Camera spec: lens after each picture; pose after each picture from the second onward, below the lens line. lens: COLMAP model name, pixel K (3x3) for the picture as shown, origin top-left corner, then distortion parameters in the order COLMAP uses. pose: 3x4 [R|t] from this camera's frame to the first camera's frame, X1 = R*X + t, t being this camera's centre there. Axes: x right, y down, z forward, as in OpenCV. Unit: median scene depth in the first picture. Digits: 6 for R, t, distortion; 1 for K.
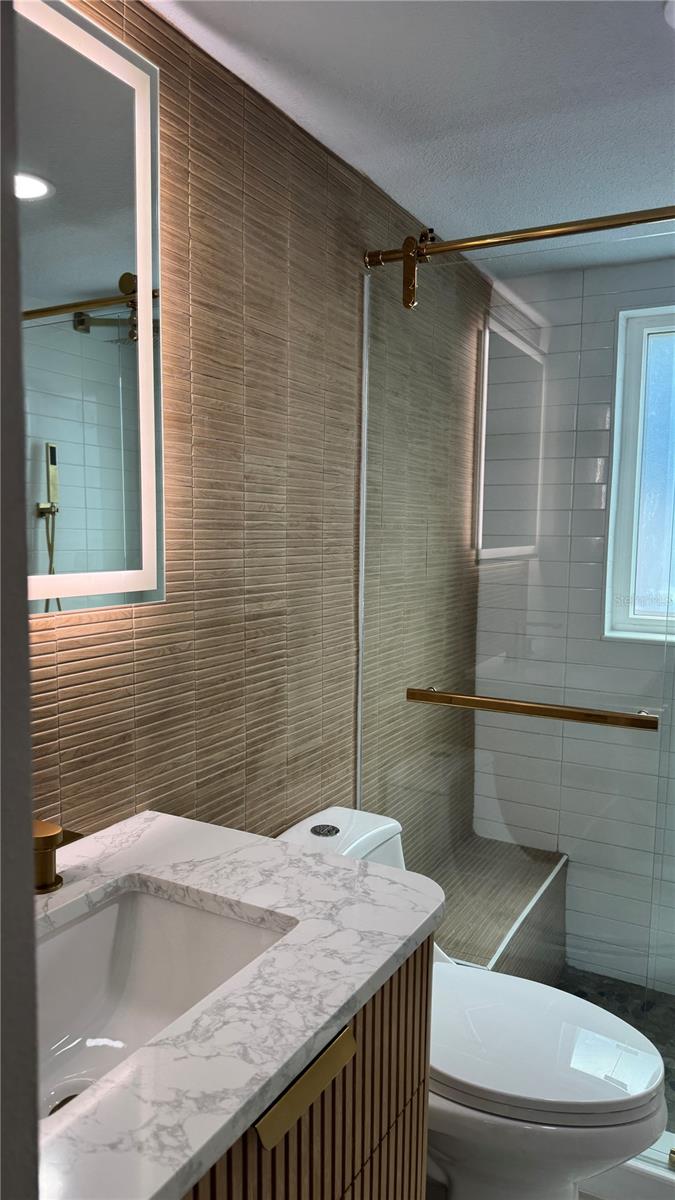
lens RADIAL K [[849.9, 0, 324.4], [0, 849.9, 604.0], [0, 0, 1]] dist [0.053679, -0.053665]
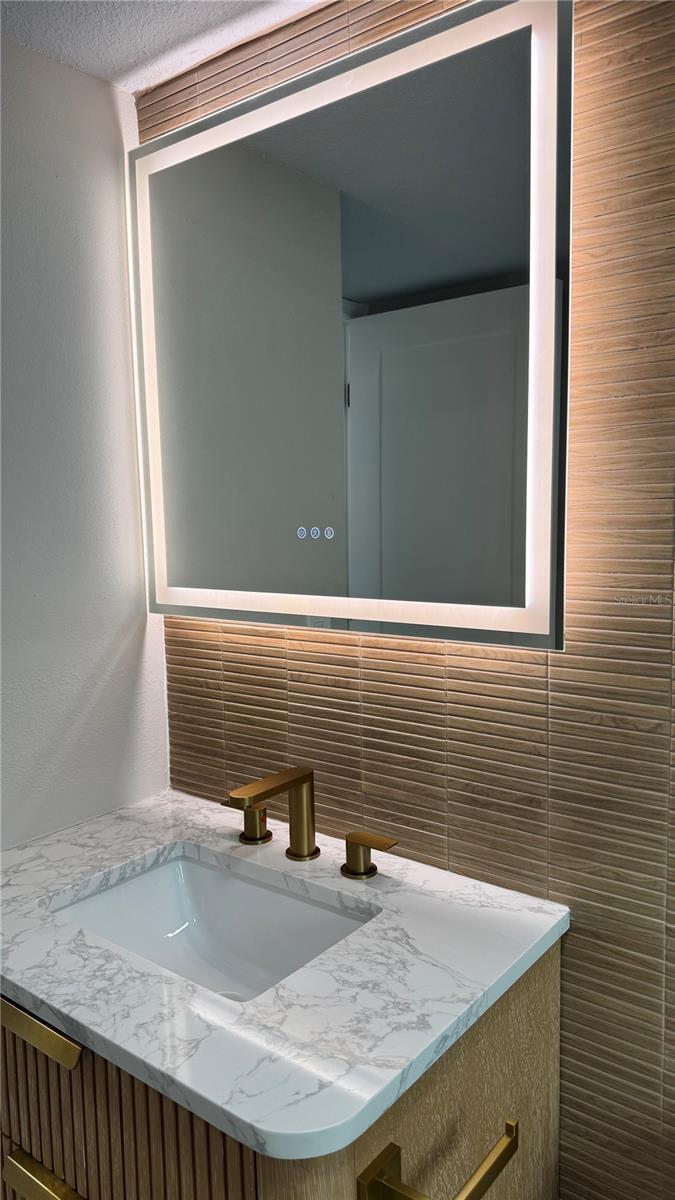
lens RADIAL K [[849.9, 0, 324.4], [0, 849.9, 604.0], [0, 0, 1]] dist [0.053679, -0.053665]
pose [[-0.167636, 0.105878, -0.980147, 0.613110], [-0.070788, 0.990357, 0.119087, -0.124817], [0.983304, 0.089346, -0.158524, 0.908089]]
